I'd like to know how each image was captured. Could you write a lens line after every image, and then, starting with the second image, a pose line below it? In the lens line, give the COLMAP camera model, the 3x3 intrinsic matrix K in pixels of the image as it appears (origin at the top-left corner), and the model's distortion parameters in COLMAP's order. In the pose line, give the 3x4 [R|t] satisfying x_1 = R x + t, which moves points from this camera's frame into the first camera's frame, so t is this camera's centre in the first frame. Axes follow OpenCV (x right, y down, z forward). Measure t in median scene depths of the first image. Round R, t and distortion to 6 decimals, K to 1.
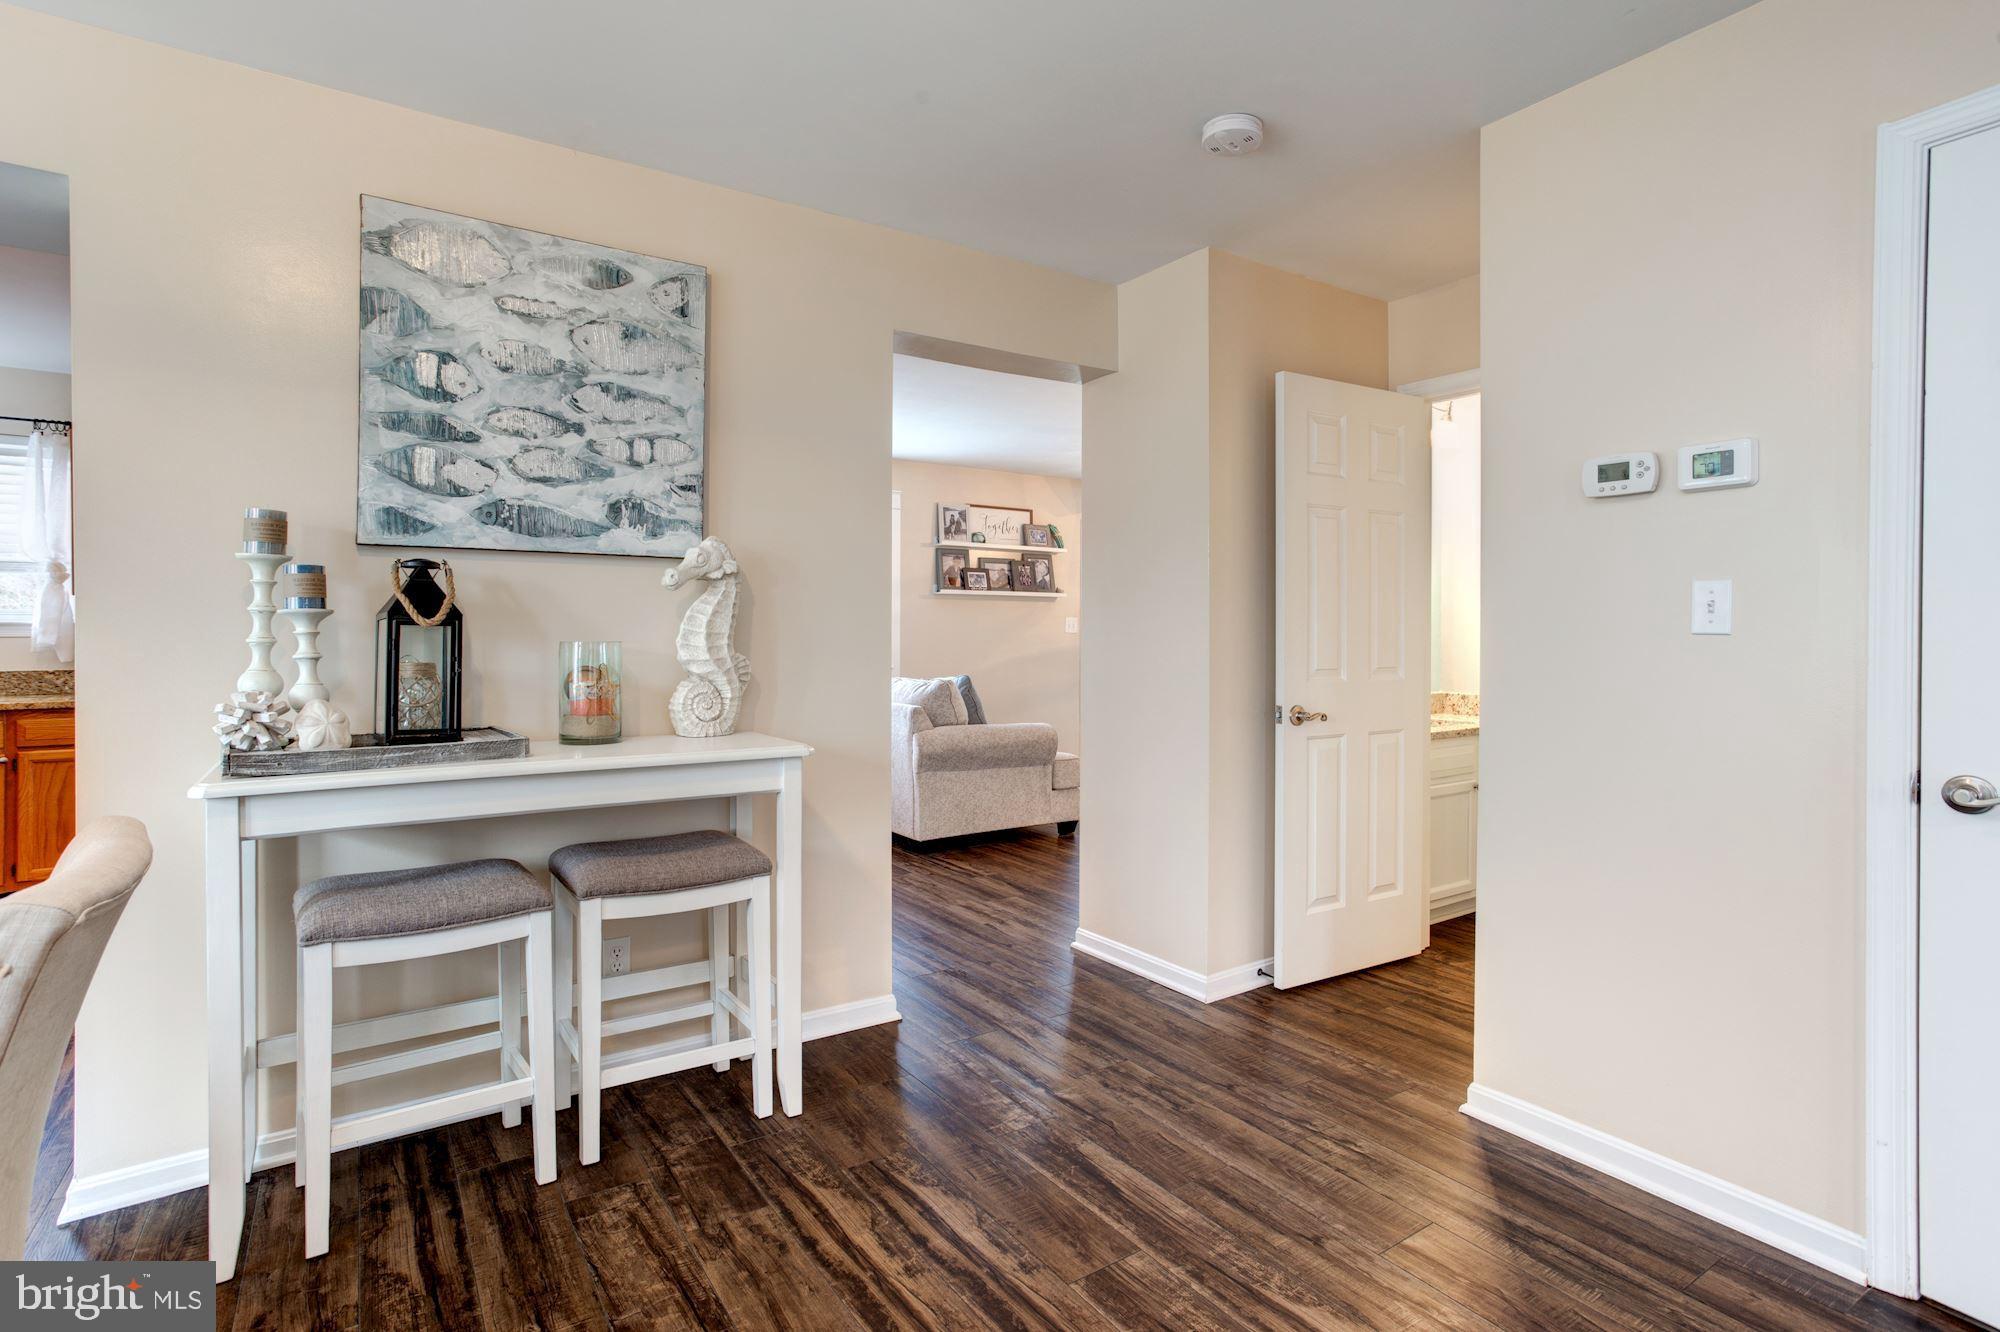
lens RADIAL K [[984.9, 0, 1096.0], [0, 984.9, 639.0], [0, 0, 1]] dist [-0.059271, 0.035146]
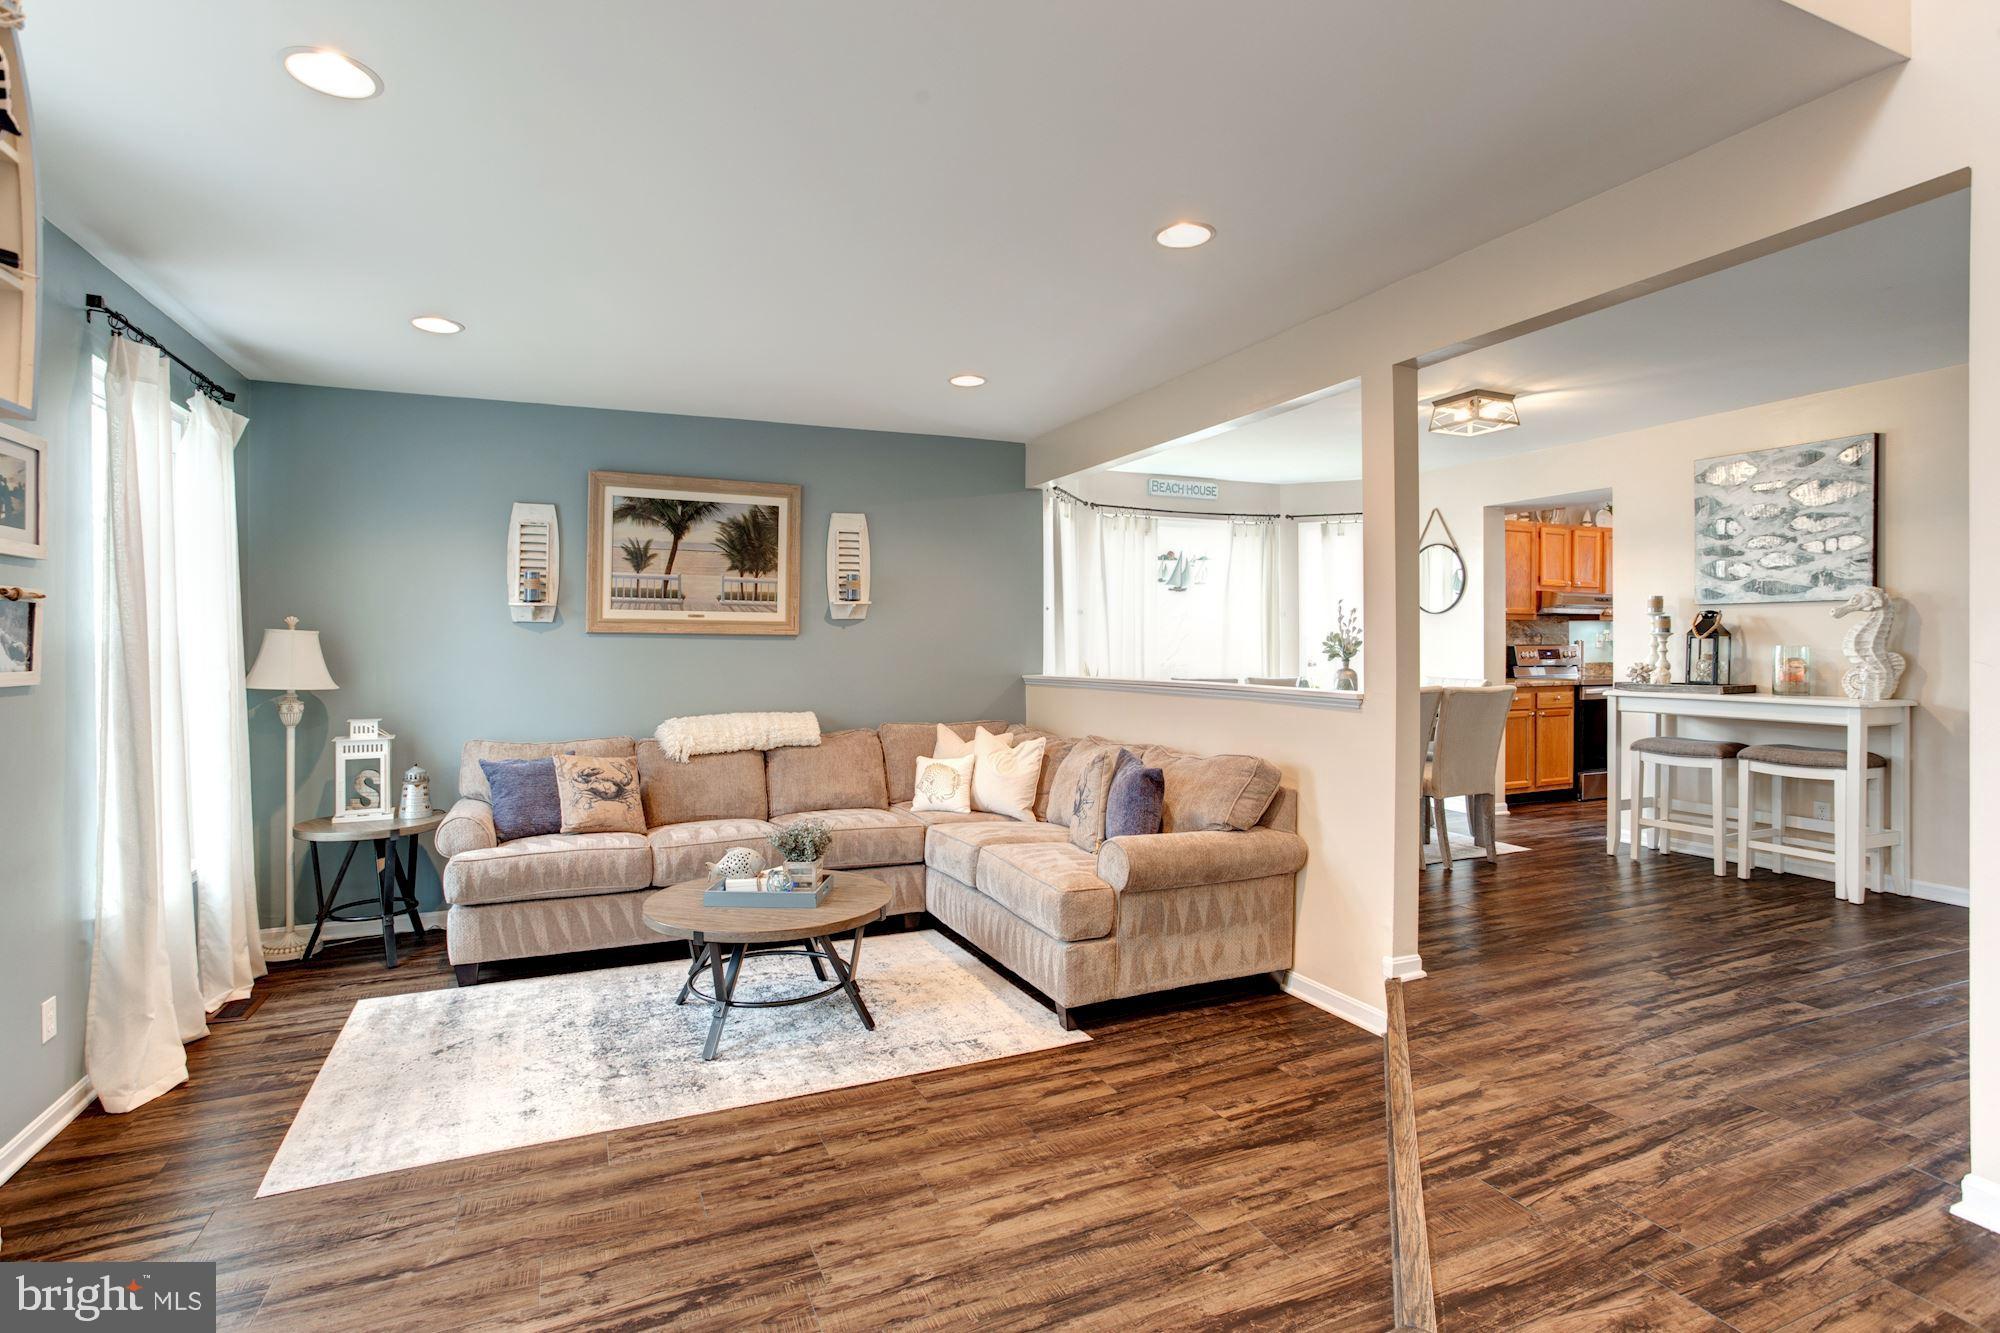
lens RADIAL K [[940.2, 0, 962.2], [0, 940.2, 641.6], [0, 0, 1]] dist [-0.042494, 0.026235]
pose [[-0.217285, -0.004078, -0.976100, 1.758616], [-0.006244, 0.999977, -0.002788, 0.010320], [0.976088, 0.005489, -0.217305, -0.270741]]
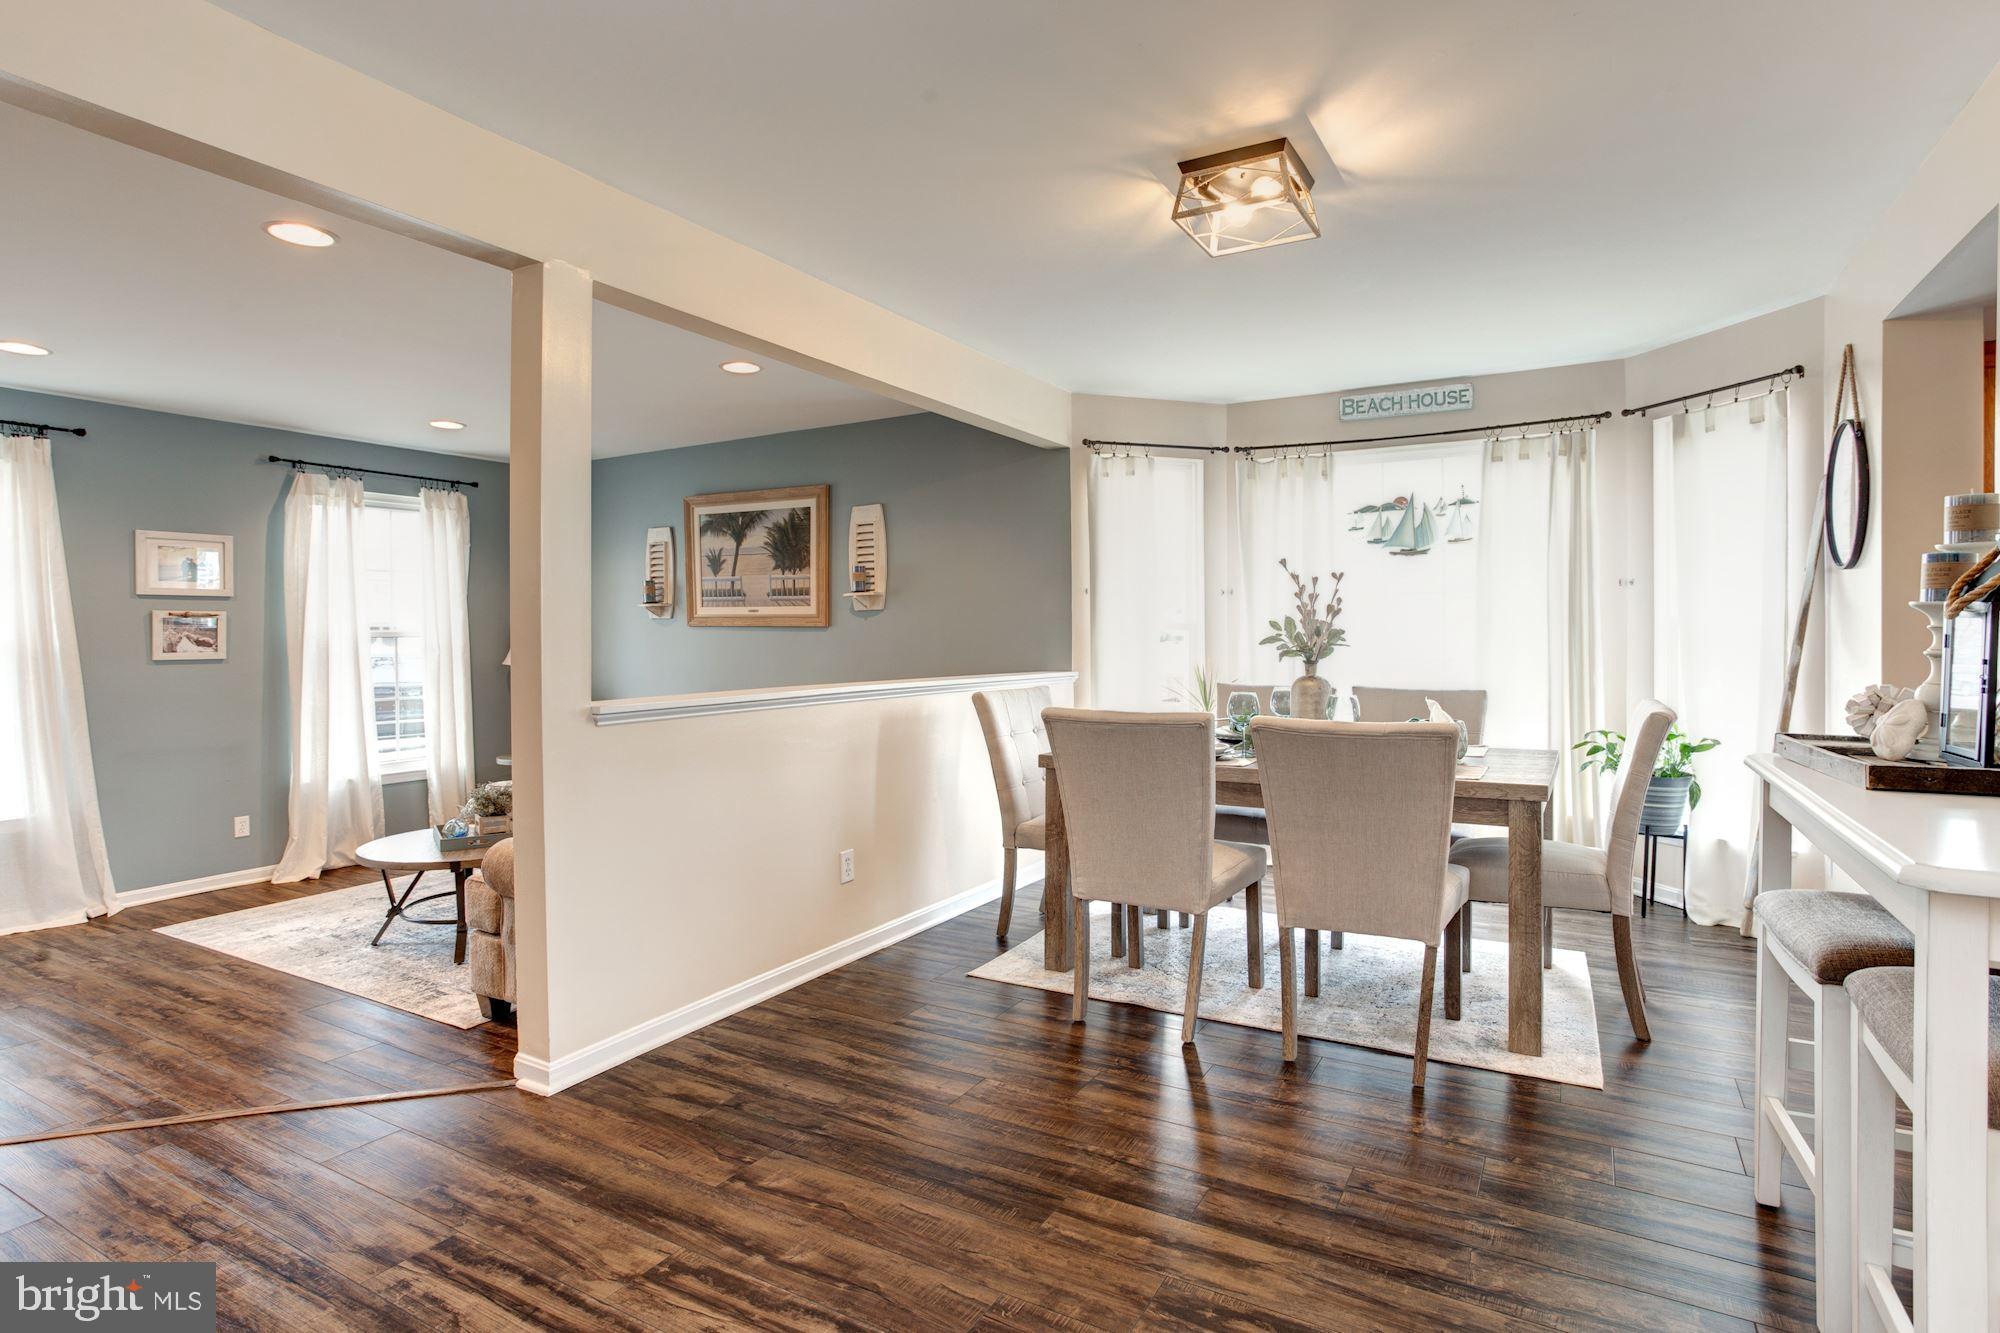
lens RADIAL K [[972.0, 0, 1121.3], [0, 972.0, 637.9], [0, 0, 1]] dist [-0.034193, 0.016470]
pose [[-0.890120, 0.005185, -0.455697, 0.257264], [-0.000272, 0.999929, 0.011908, -0.007952], [0.455726, 0.010724, -0.890056, 1.223574]]
